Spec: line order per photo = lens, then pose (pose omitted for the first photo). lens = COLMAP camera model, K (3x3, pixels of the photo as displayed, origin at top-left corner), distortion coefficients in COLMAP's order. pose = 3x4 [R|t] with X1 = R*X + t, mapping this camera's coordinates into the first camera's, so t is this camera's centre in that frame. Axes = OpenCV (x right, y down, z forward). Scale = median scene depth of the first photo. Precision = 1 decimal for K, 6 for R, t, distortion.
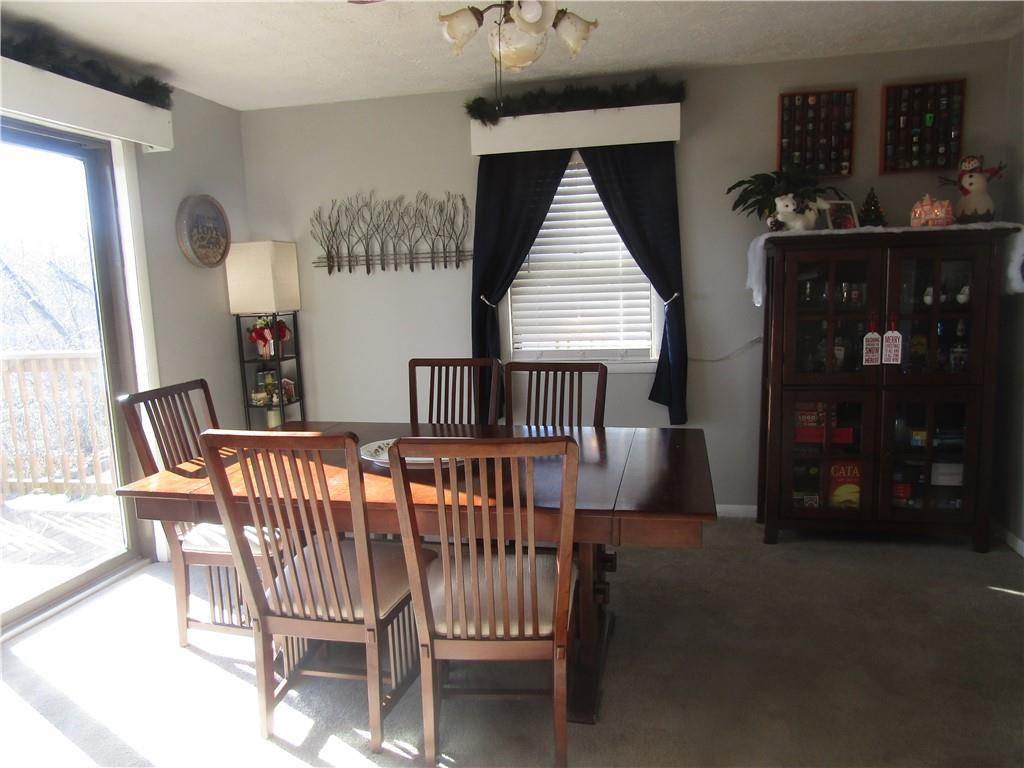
lens RADIAL K [[729.5, 0, 511.6], [0, 729.5, 385.2], [0, 0, 1]] dist [-0.014994, 0.000587]
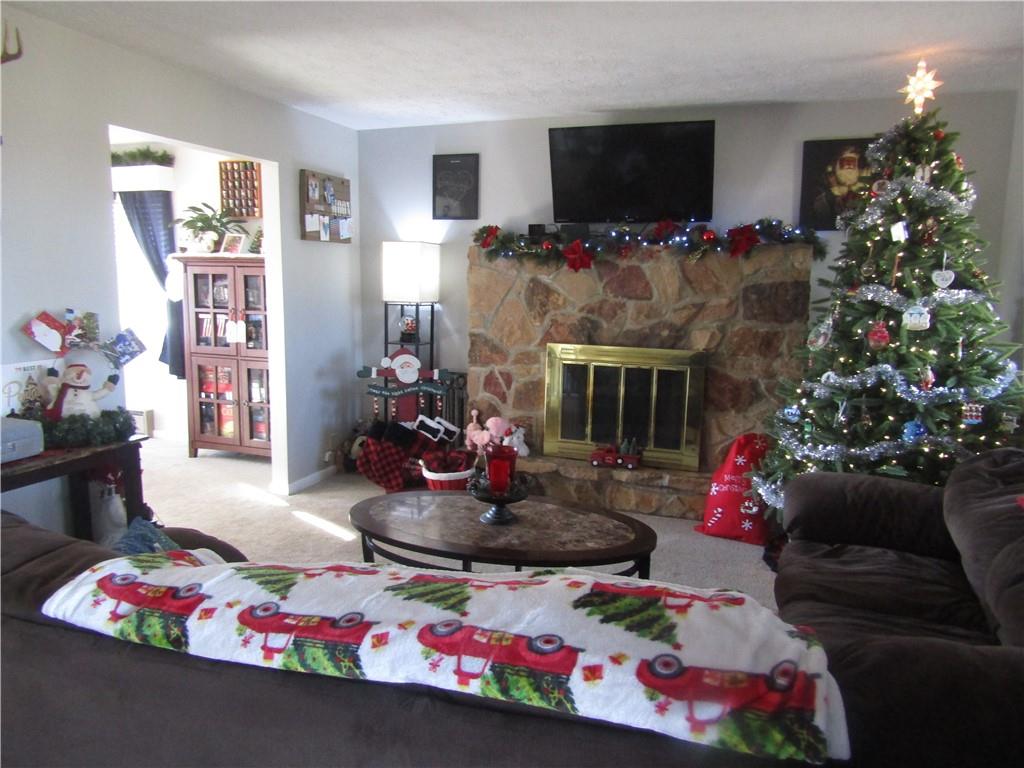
lens RADIAL K [[729.5, 0, 513.7], [0, 729.5, 384.0], [0, 0, 1]] dist [-0.014994, 0.000587]
pose [[0.990201, 0.074442, -0.118156, 1.190074], [-0.073775, 0.997225, 0.010016, 0.000968], [0.118574, -0.001201, 0.992945, -0.429463]]
